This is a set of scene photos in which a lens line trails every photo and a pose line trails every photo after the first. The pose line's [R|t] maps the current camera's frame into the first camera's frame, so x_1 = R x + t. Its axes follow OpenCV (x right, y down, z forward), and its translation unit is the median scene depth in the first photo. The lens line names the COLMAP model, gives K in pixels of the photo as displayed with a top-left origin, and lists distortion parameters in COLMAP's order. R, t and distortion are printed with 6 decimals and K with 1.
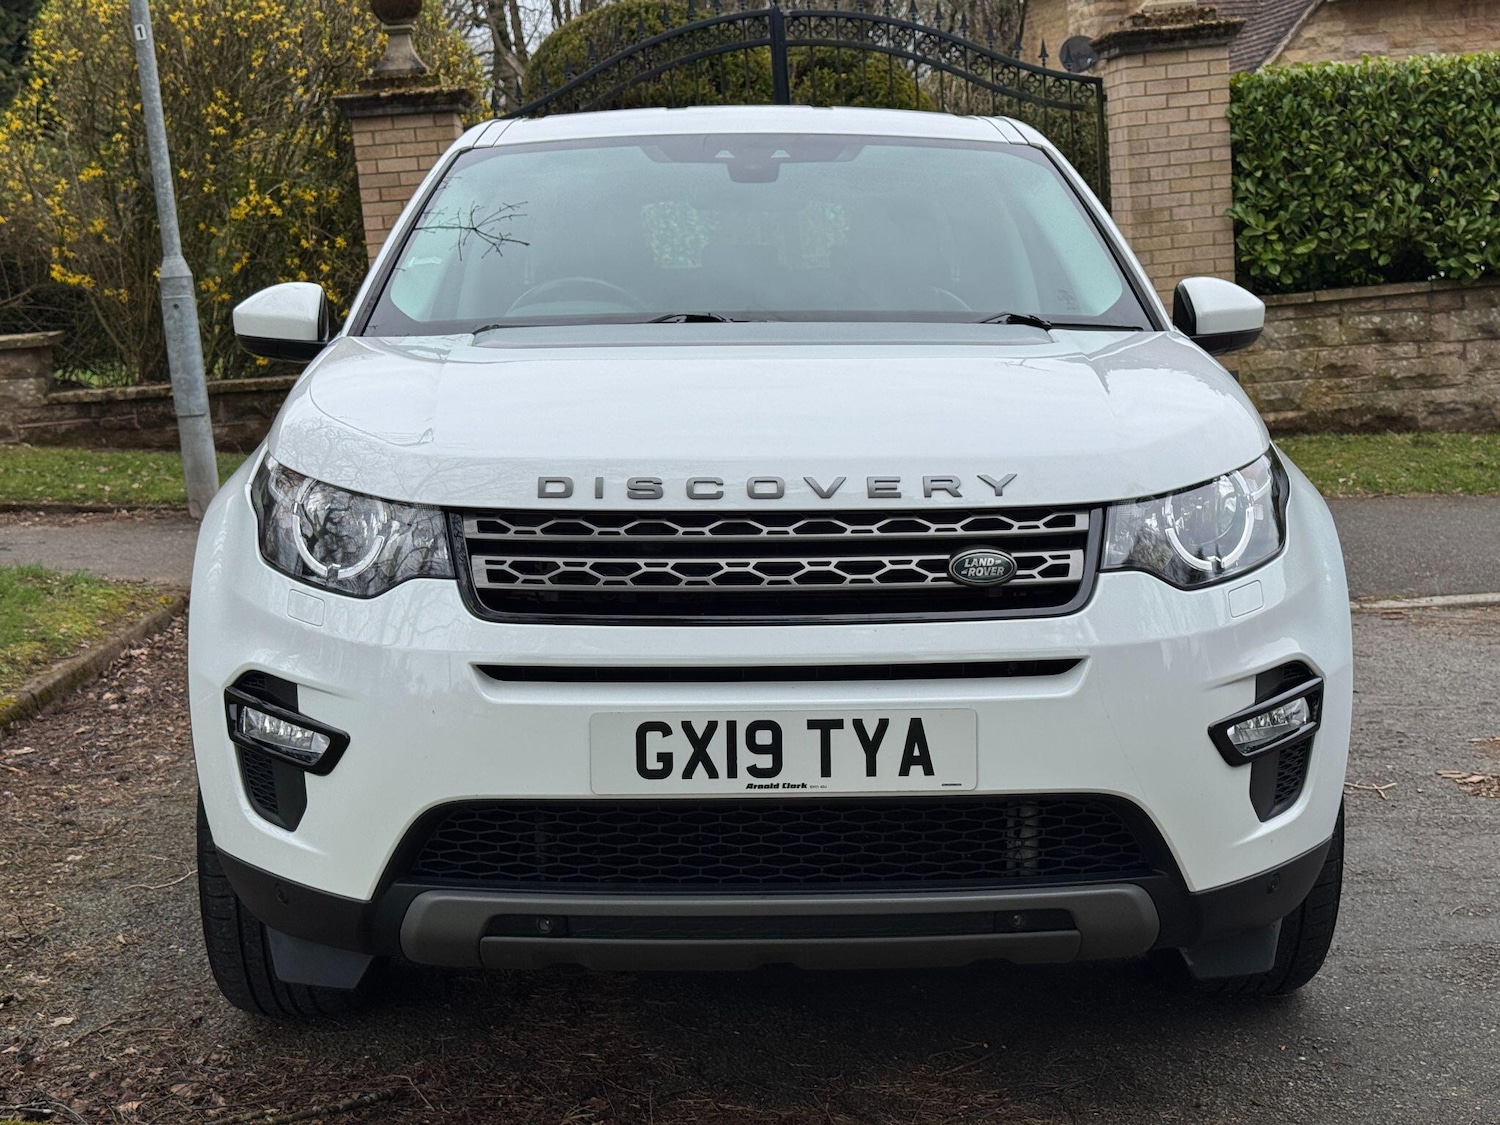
lens RADIAL K [[2123.3, 0, 746.8], [0, 2123.3, 572.8], [0, 0, 1]] dist [0.109745, 0.000000]
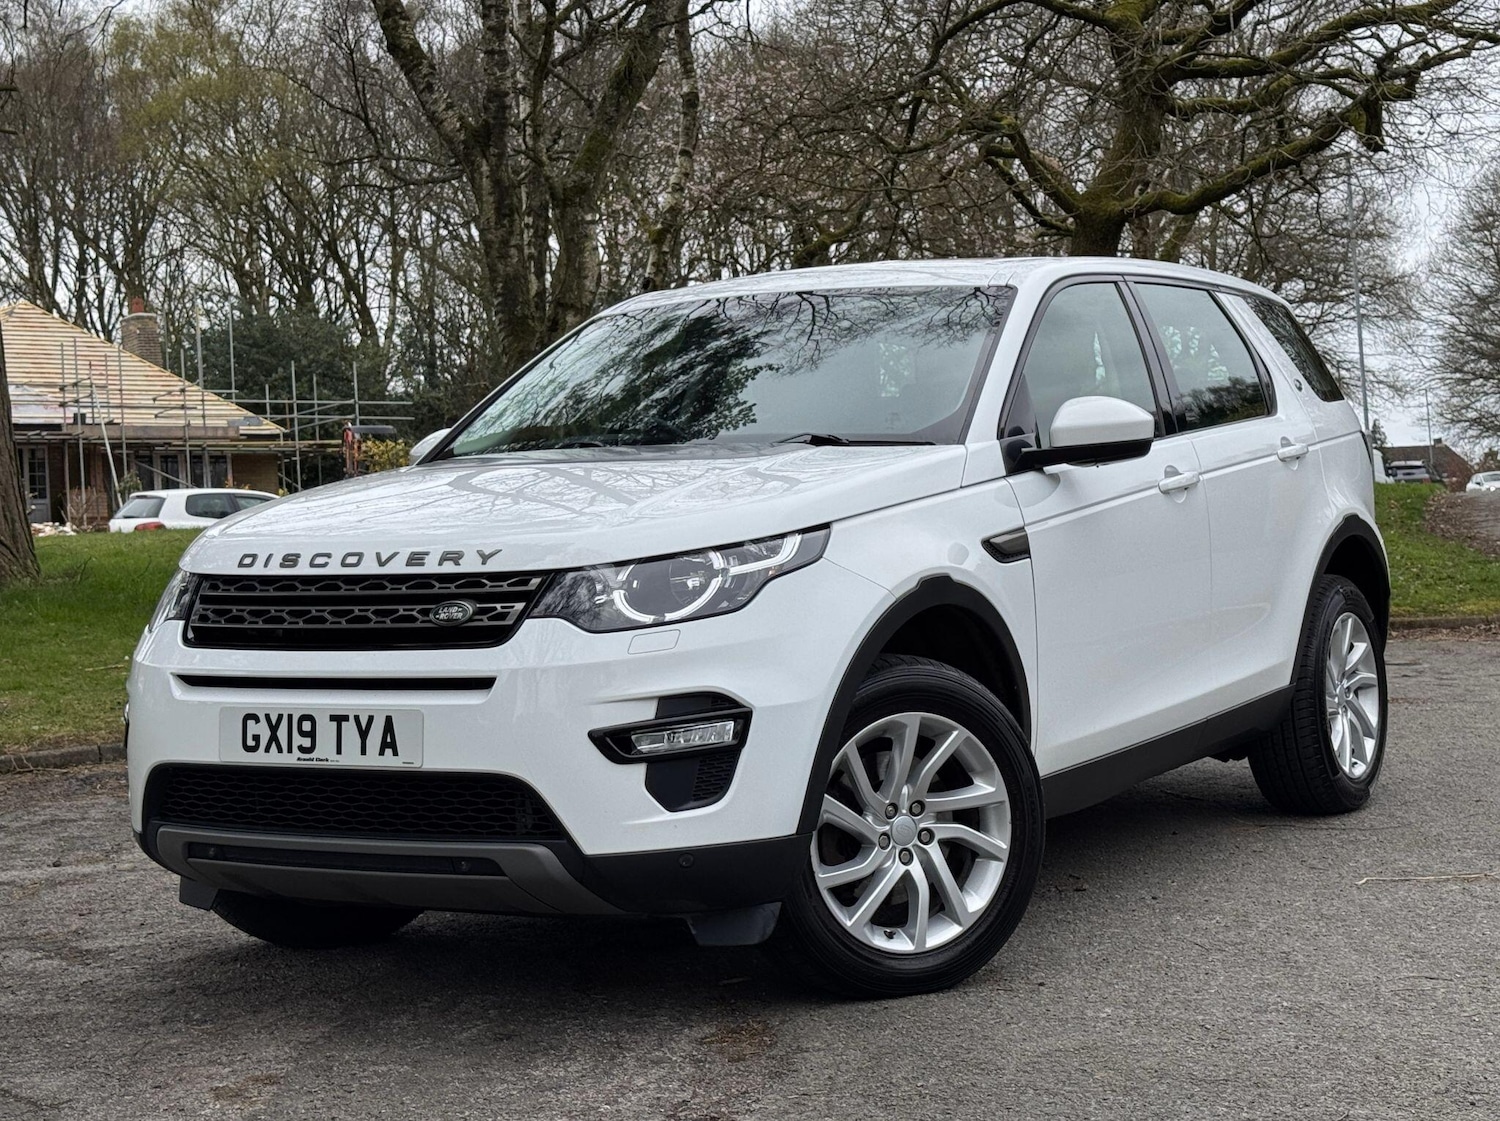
lens RADIAL K [[2486.0, 0, 728.0], [0, 2486.0, 544.3], [0, 0, 1]] dist [0.158165, 0.000000]
pose [[0.844817, -0.008846, -0.534983, 1.160820], [-0.037493, 0.996427, -0.075684, 0.070644], [0.533741, 0.083997, 0.841466, -0.309087]]
